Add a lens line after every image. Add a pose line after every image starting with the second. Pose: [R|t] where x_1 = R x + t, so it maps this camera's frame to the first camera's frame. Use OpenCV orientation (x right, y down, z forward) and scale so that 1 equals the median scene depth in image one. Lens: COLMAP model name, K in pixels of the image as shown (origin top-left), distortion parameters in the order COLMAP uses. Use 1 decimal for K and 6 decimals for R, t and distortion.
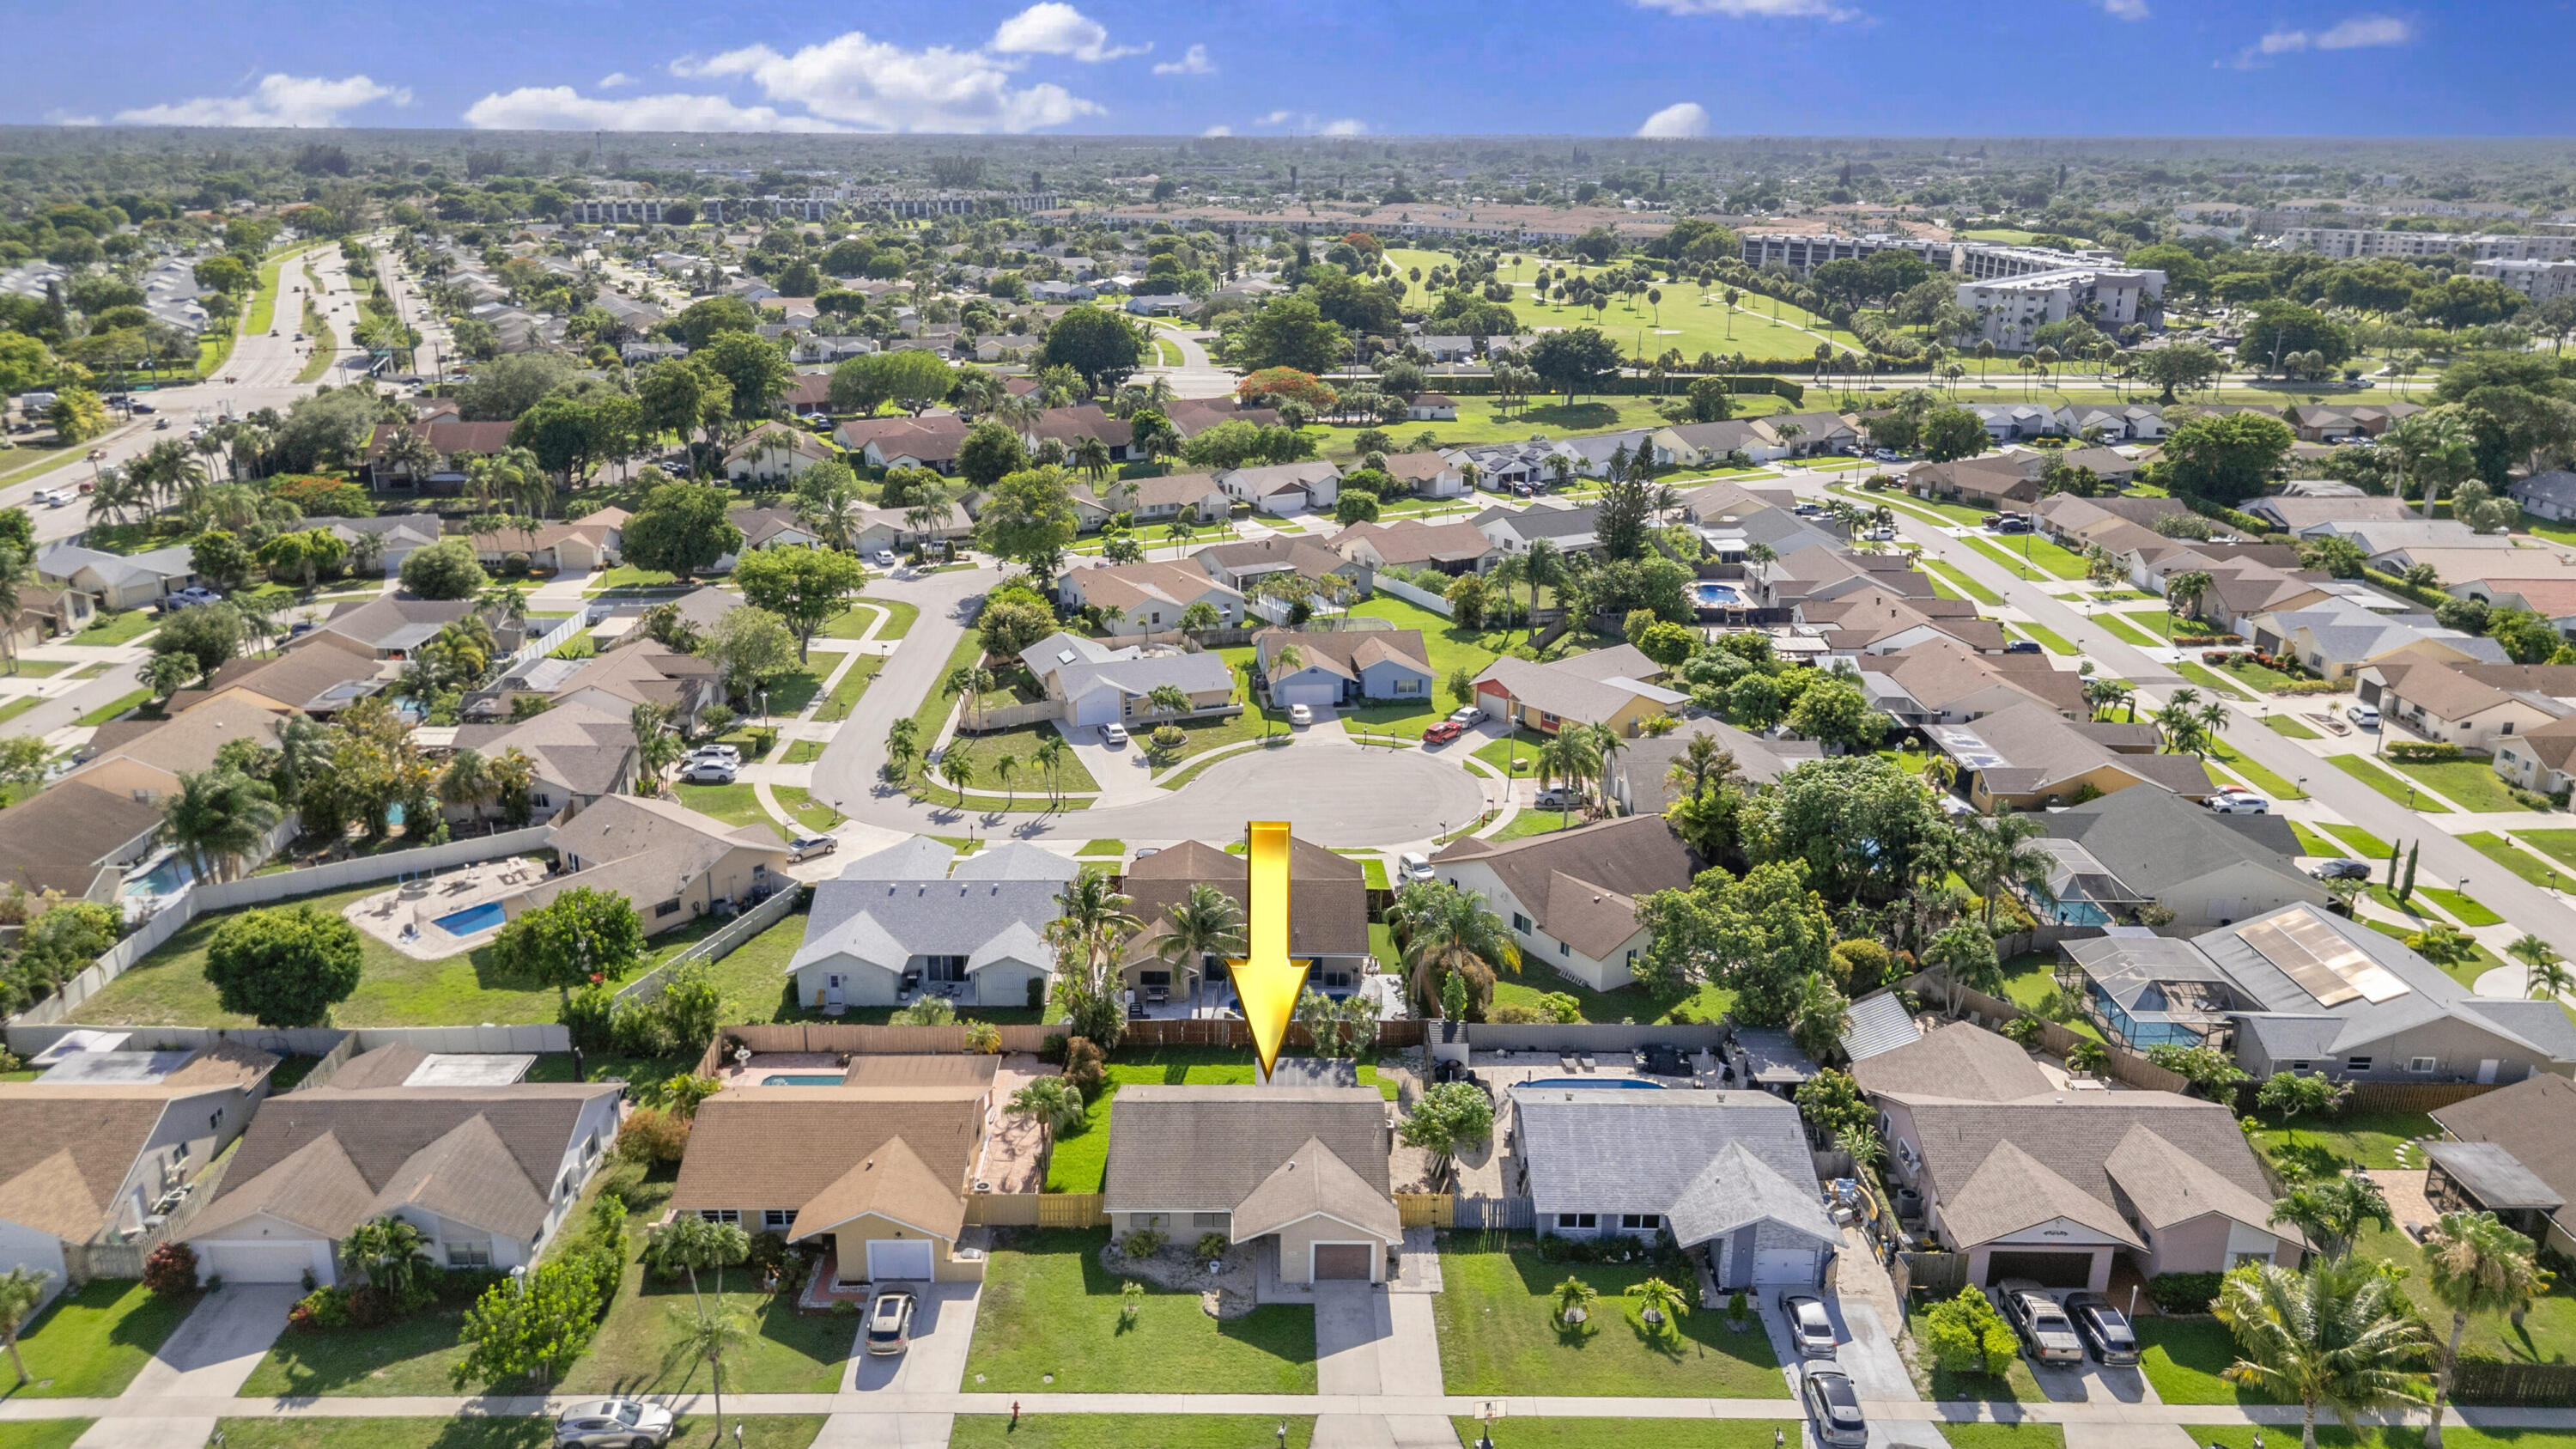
lens RADIAL K [[1813.5, 0, 1288.0], [0, 1813.5, 724.5], [0, 0, 1]] dist [0.077760, -0.078353]
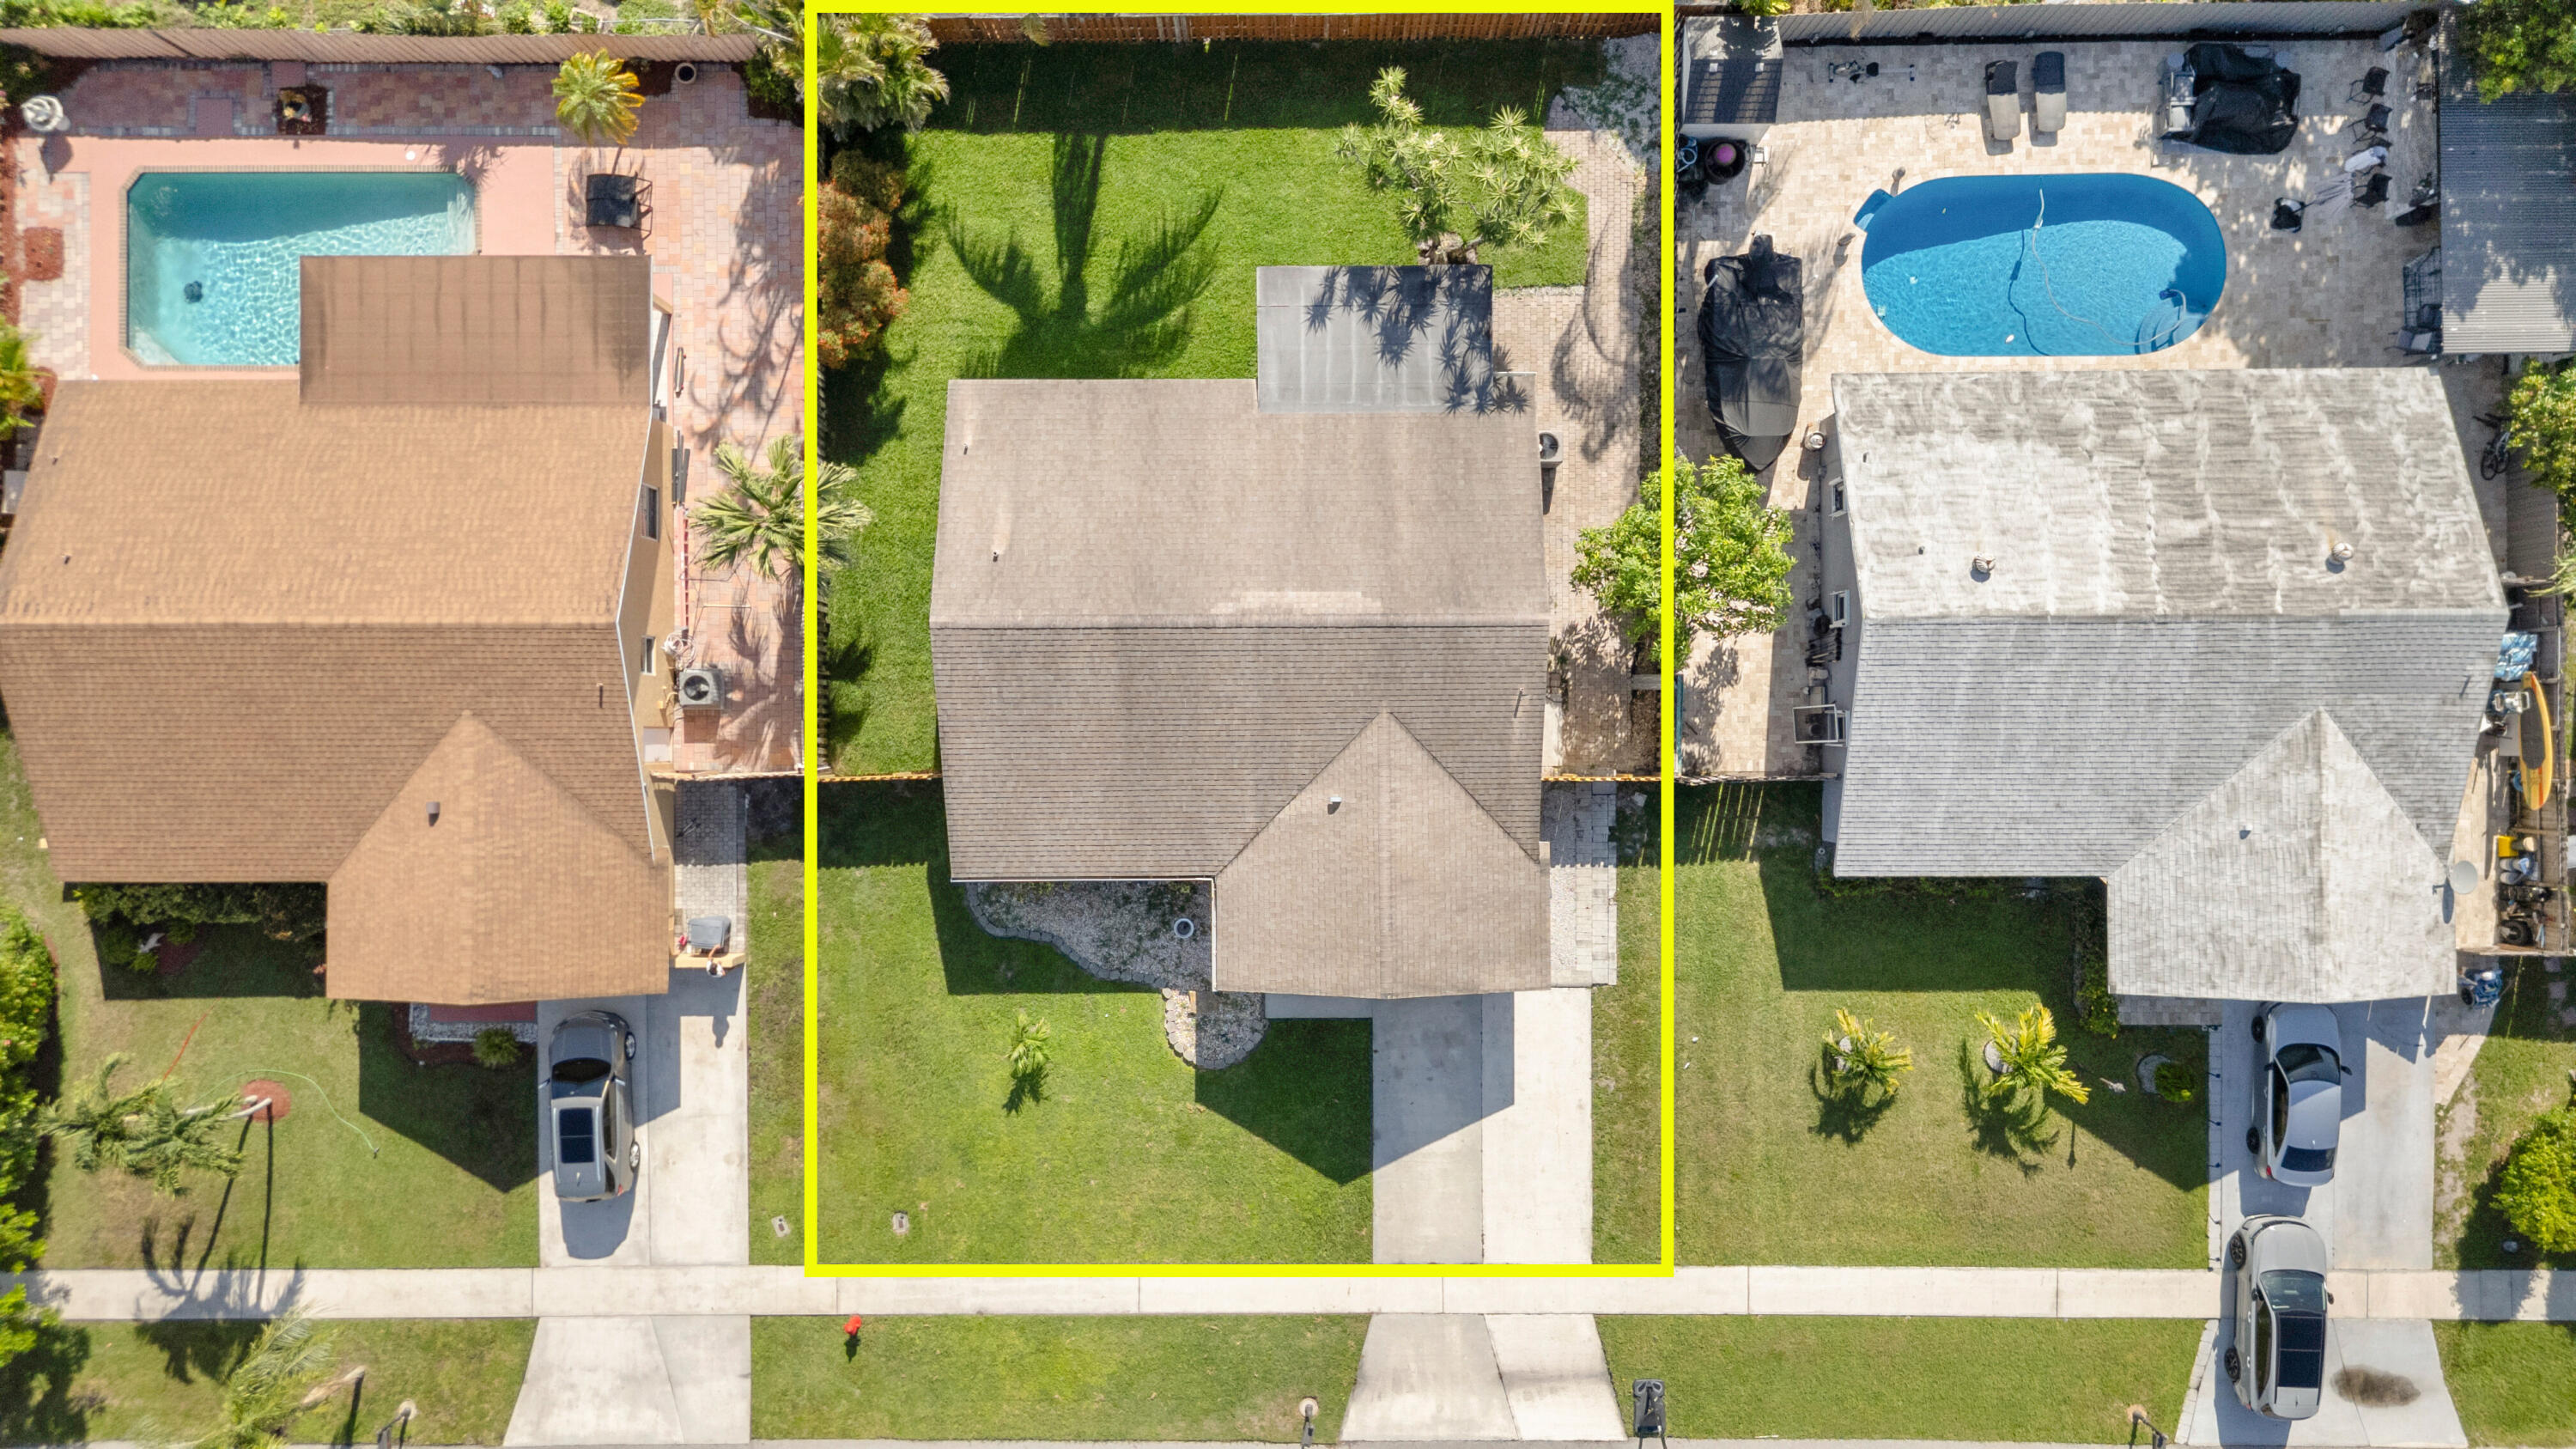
lens RADIAL K [[1813.5, 0, 1288.0], [0, 1813.5, 724.5], [0, 0, 1]] dist [0.077760, -0.078353]
pose [[0.999829, 0.010583, -0.015185, -0.003257], [0.011047, 0.317051, 0.948344, -0.221772], [0.014850, -0.948350, 0.316879, 0.929146]]
